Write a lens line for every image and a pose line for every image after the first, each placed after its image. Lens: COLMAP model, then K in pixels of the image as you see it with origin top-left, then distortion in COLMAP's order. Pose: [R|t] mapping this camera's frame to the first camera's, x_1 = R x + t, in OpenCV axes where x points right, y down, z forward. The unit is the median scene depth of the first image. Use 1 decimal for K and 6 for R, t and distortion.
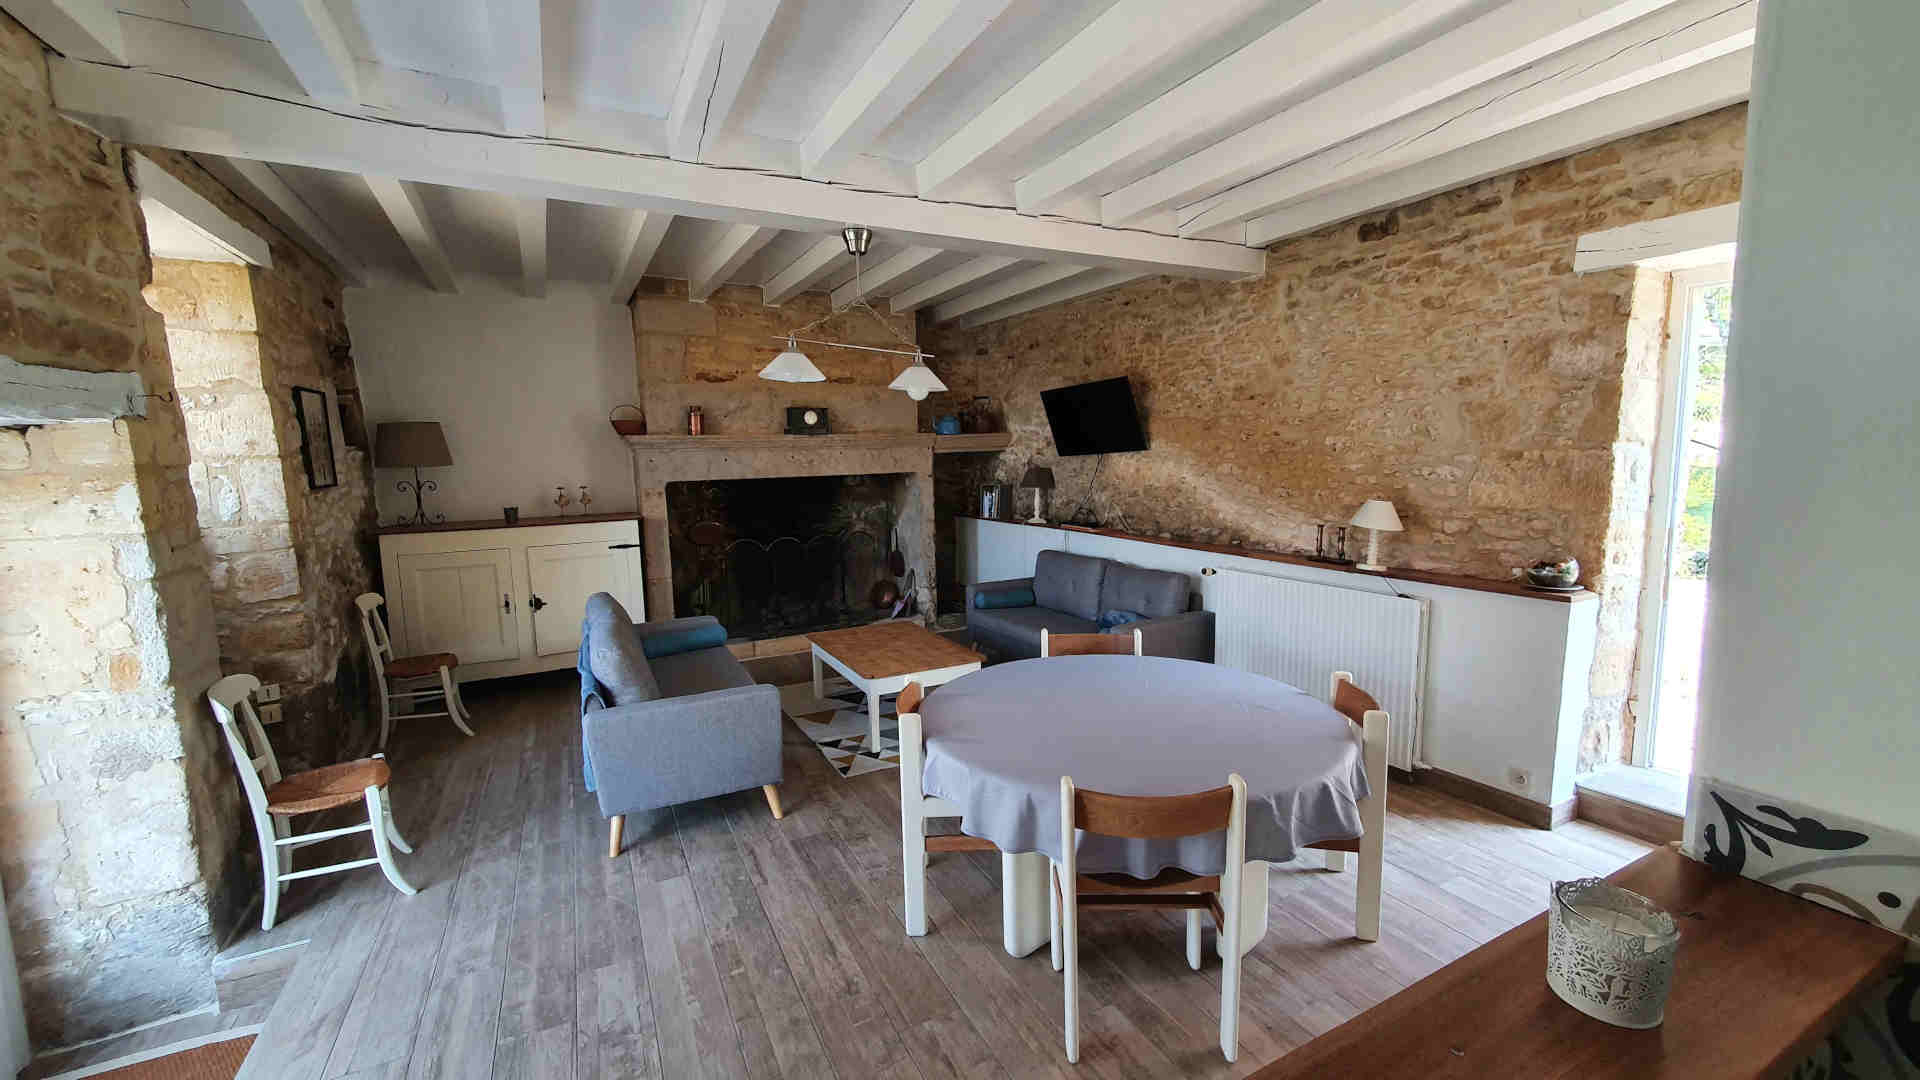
lens RADIAL K [[767.0, 0, 960.0], [0, 767.0, 540.0], [0, 0, 1]] dist [0.000350, -0.000007]
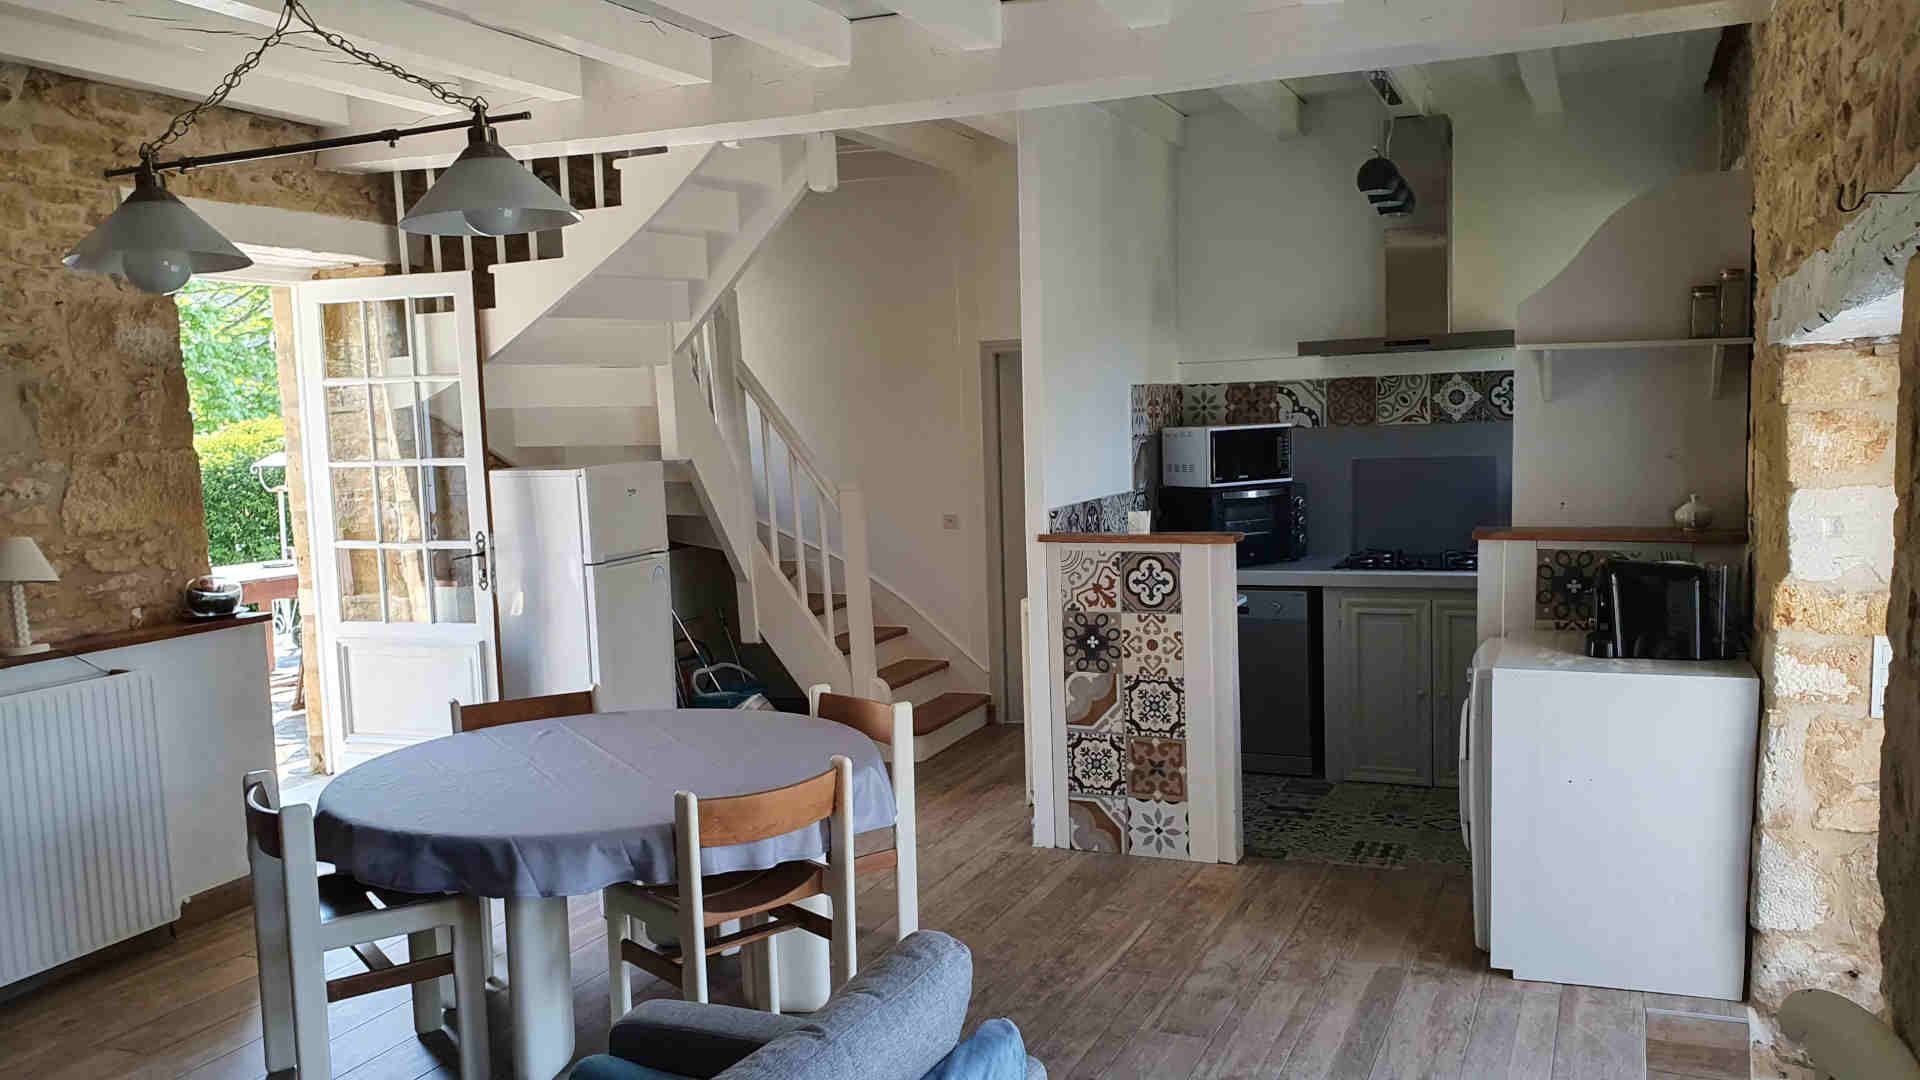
lens RADIAL K [[1483.3, 0, 960.0], [0, 1483.3, 540.0], [0, 0, 1]] dist [-0.001000, 0.002496]
pose [[-0.640604, -0.024263, 0.767488, -0.891309], [0.134888, 0.980403, 0.143582, -0.128041], [-0.755931, 0.195504, -0.624777, 1.279341]]
